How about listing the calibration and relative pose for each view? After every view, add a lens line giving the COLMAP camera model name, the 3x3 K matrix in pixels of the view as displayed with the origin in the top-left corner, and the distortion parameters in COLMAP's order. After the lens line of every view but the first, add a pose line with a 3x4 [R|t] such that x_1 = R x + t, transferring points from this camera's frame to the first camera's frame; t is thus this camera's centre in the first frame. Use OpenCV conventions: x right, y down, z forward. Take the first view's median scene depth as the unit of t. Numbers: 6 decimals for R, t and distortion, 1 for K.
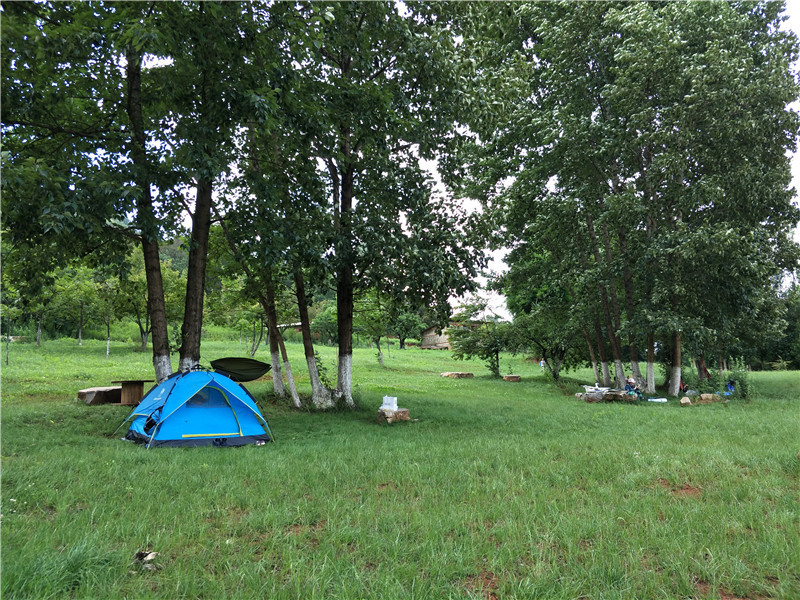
lens RADIAL K [[613.3, 0, 399.8], [0, 613.3, 317.9], [0, 0, 1]] dist [-0.003082, -0.008050]
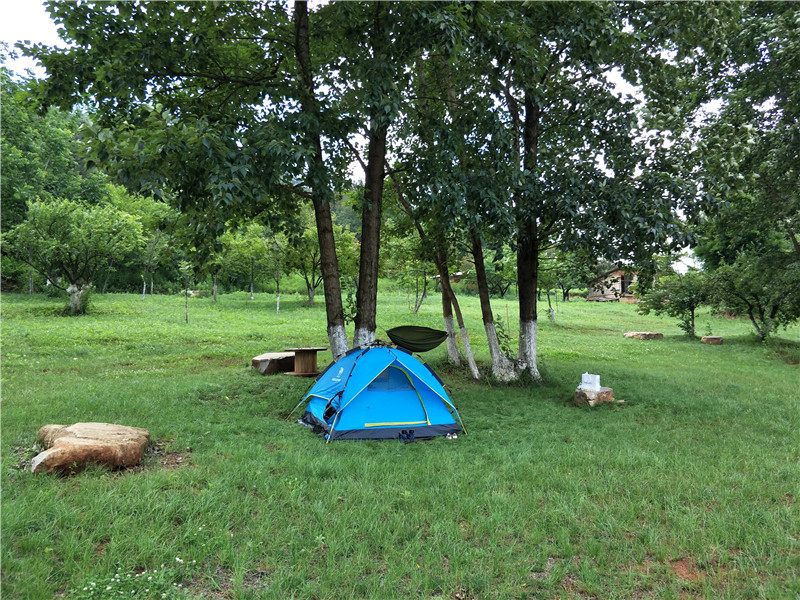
lens RADIAL K [[604.2, 0, 400.0], [0, 604.2, 300.0], [0, 0, 1]] dist [0.094883, -0.003356]
pose [[0.971193, 0.005304, -0.238237, -0.066566], [0.009057, 0.998208, 0.059142, -0.023577], [0.238124, -0.059596, 0.969405, 0.122969]]
